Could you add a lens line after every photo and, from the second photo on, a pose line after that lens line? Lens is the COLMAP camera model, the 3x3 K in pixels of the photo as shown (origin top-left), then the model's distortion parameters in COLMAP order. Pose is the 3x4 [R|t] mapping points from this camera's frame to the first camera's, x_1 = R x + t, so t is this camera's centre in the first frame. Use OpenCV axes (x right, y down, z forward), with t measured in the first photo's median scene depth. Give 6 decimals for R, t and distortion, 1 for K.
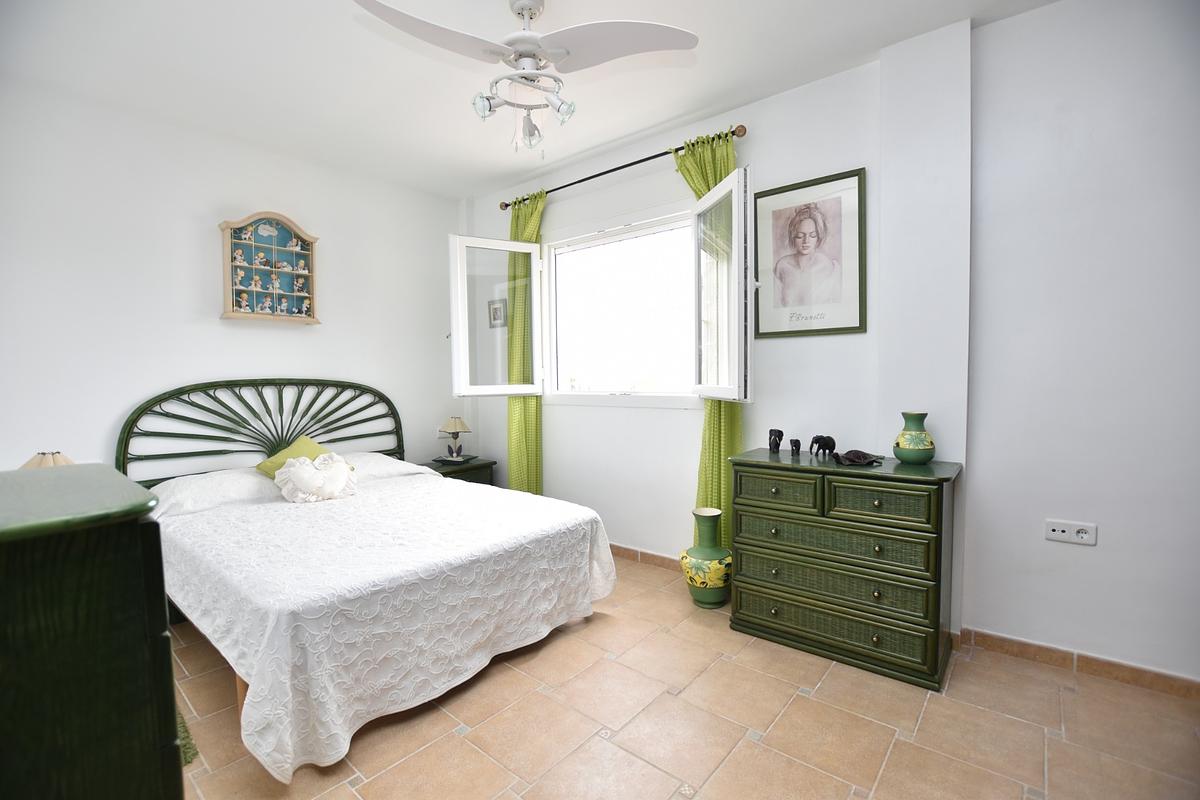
lens RADIAL K [[528.3, 0, 603.8], [0, 528.3, 401.8], [0, 0, 1]] dist [-0.034547, 0.007293]
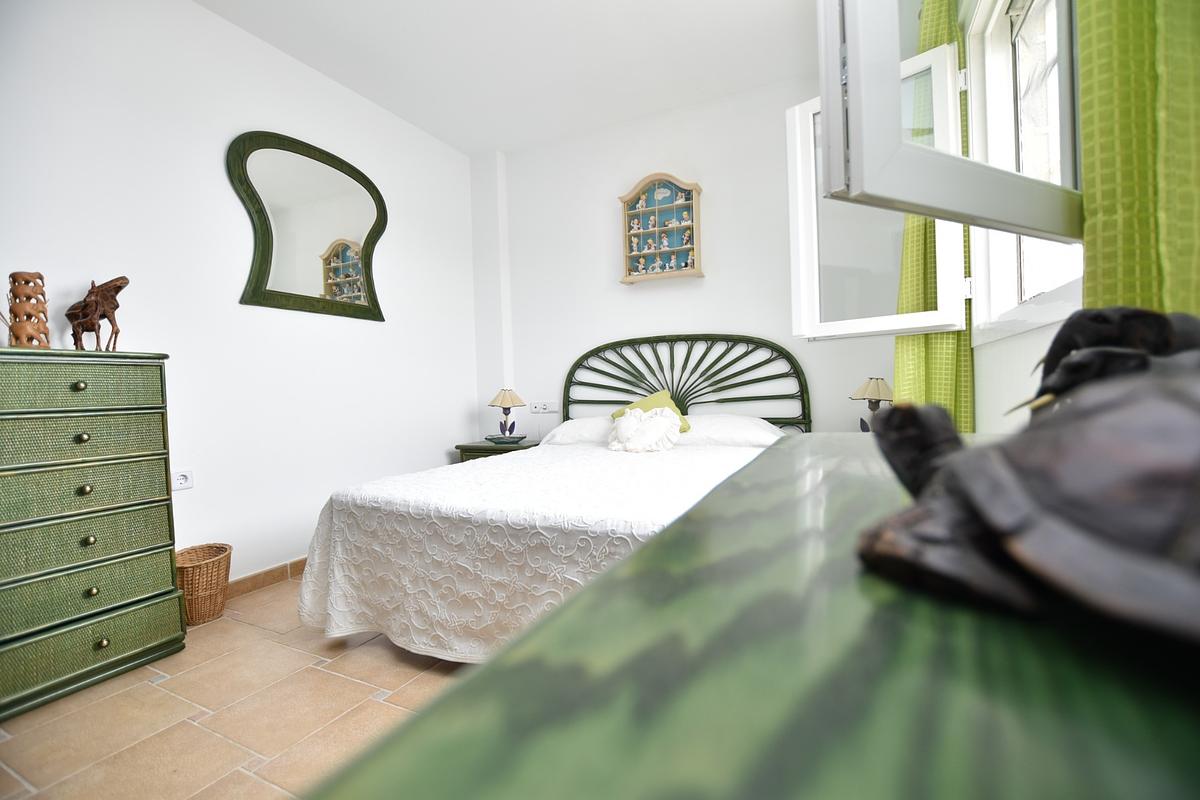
lens RADIAL K [[528.3, 0, 603.8], [0, 528.3, 401.8], [0, 0, 1]] dist [-0.034547, 0.007293]
pose [[0.239276, 0.027978, -0.970548, 0.350189], [-0.024297, 0.999444, 0.022821, 0.065244], [0.970648, 0.018120, 0.239822, 0.631430]]
